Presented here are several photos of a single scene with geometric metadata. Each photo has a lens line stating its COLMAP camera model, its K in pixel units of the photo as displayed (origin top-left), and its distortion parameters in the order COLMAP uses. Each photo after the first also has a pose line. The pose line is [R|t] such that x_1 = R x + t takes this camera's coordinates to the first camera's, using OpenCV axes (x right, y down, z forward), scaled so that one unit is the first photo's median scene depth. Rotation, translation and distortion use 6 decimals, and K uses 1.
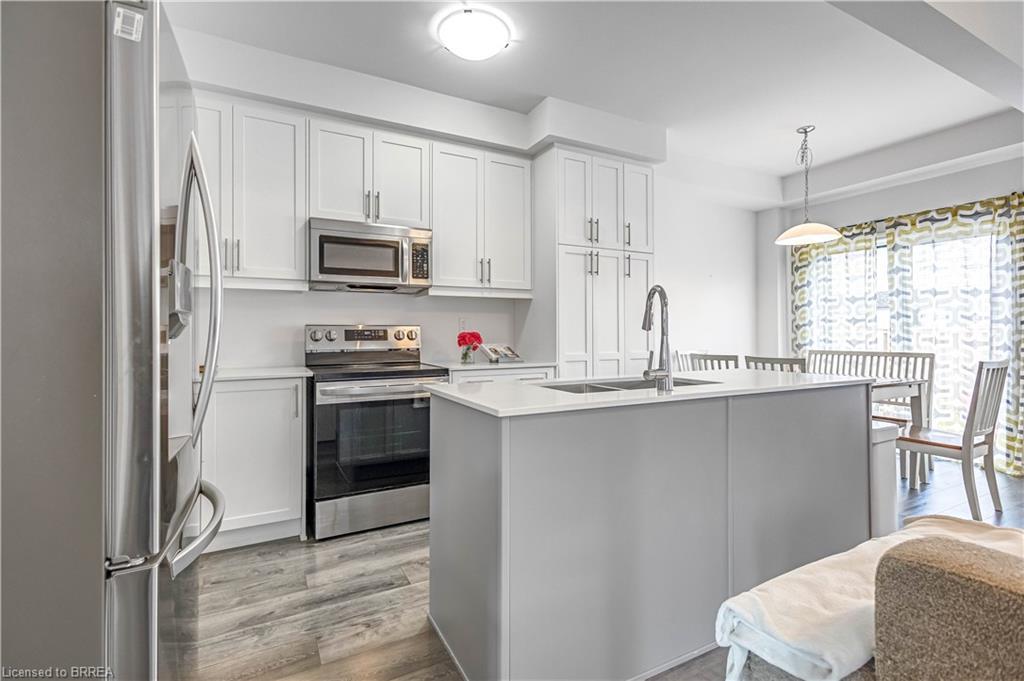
lens RADIAL K [[472.2, 0, 515.2], [0, 472.2, 329.9], [0, 0, 1]] dist [0.013143, -0.003464]
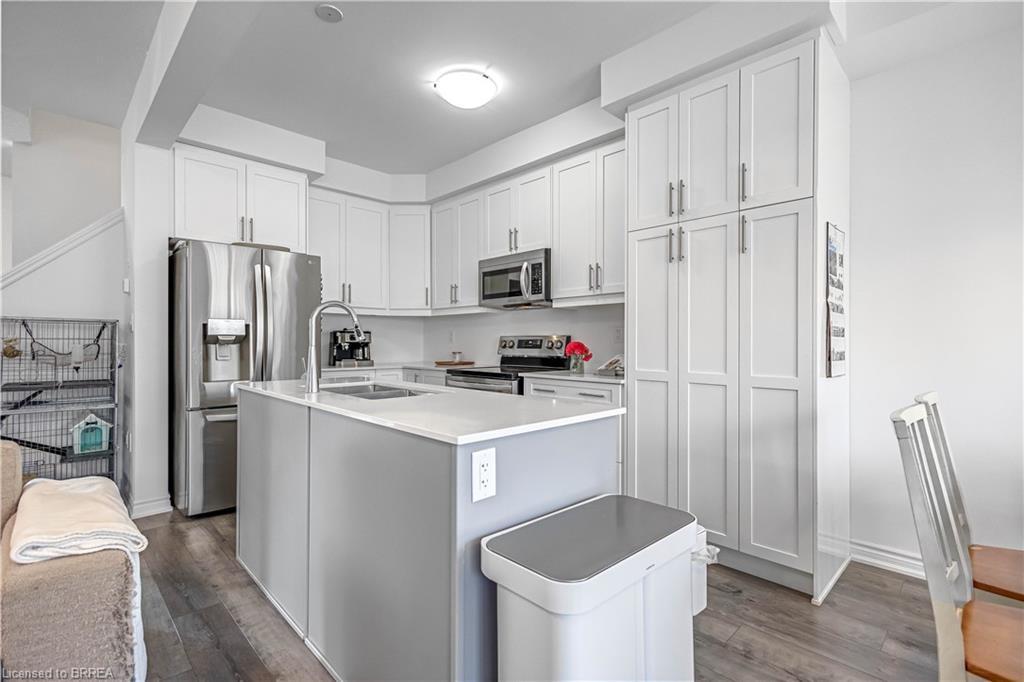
lens RADIAL K [[472.2, 0, 517.5], [0, 472.2, 342.4], [0, 0, 1]] dist [0.013143, -0.003464]
pose [[0.285655, 0.004307, -0.958323, 0.771573], [0.001748, 0.999986, 0.005015, 0.000654], [0.958331, -0.003108, 0.285644, 0.564093]]
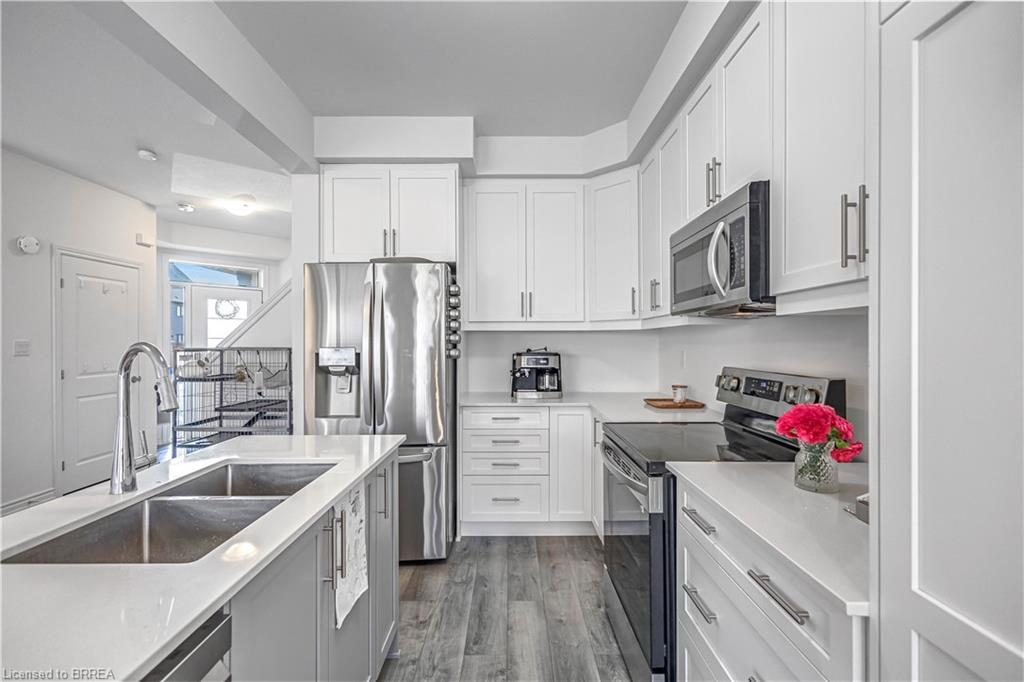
lens RADIAL K [[472.2, 0, 510.2], [0, 472.2, 342.9], [0, 0, 1]] dist [0.013143, -0.003464]
pose [[-0.471512, 0.004900, -0.881846, 0.332253], [0.007653, 0.999970, 0.001465, -0.045192], [0.881826, -0.006058, -0.471535, 0.911503]]
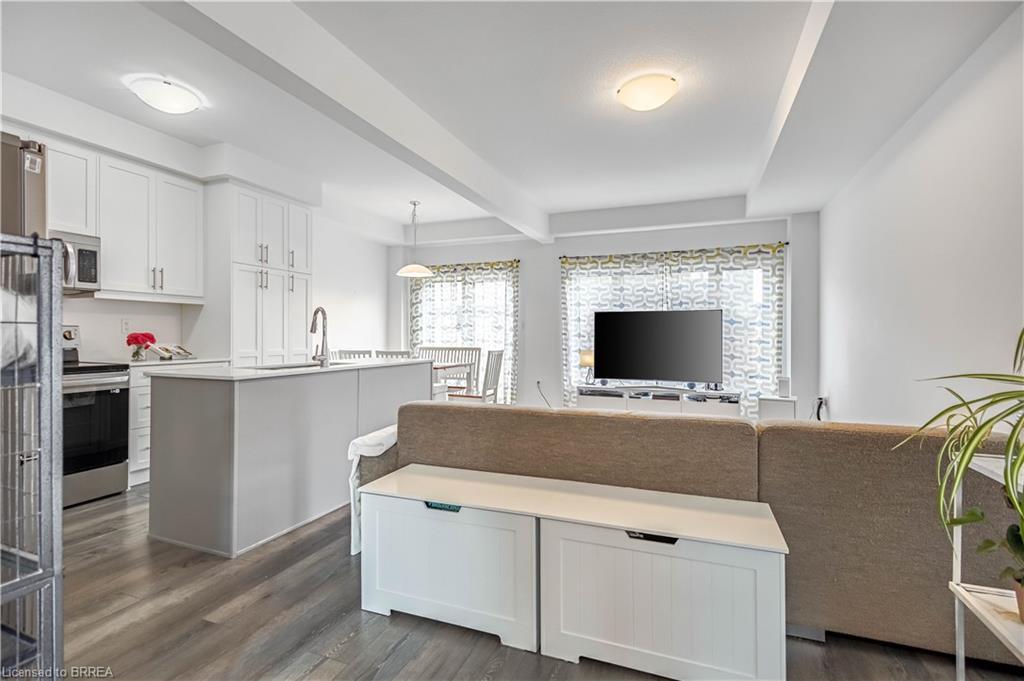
lens RADIAL K [[472.2, 0, 509.5], [0, 472.2, 334.5], [0, 0, 1]] dist [0.013143, -0.003464]
pose [[0.764295, 0.006939, 0.644829, -0.147197], [-0.010135, 0.999948, 0.001252, -0.001397], [-0.644787, -0.007492, 0.764326, -0.395678]]
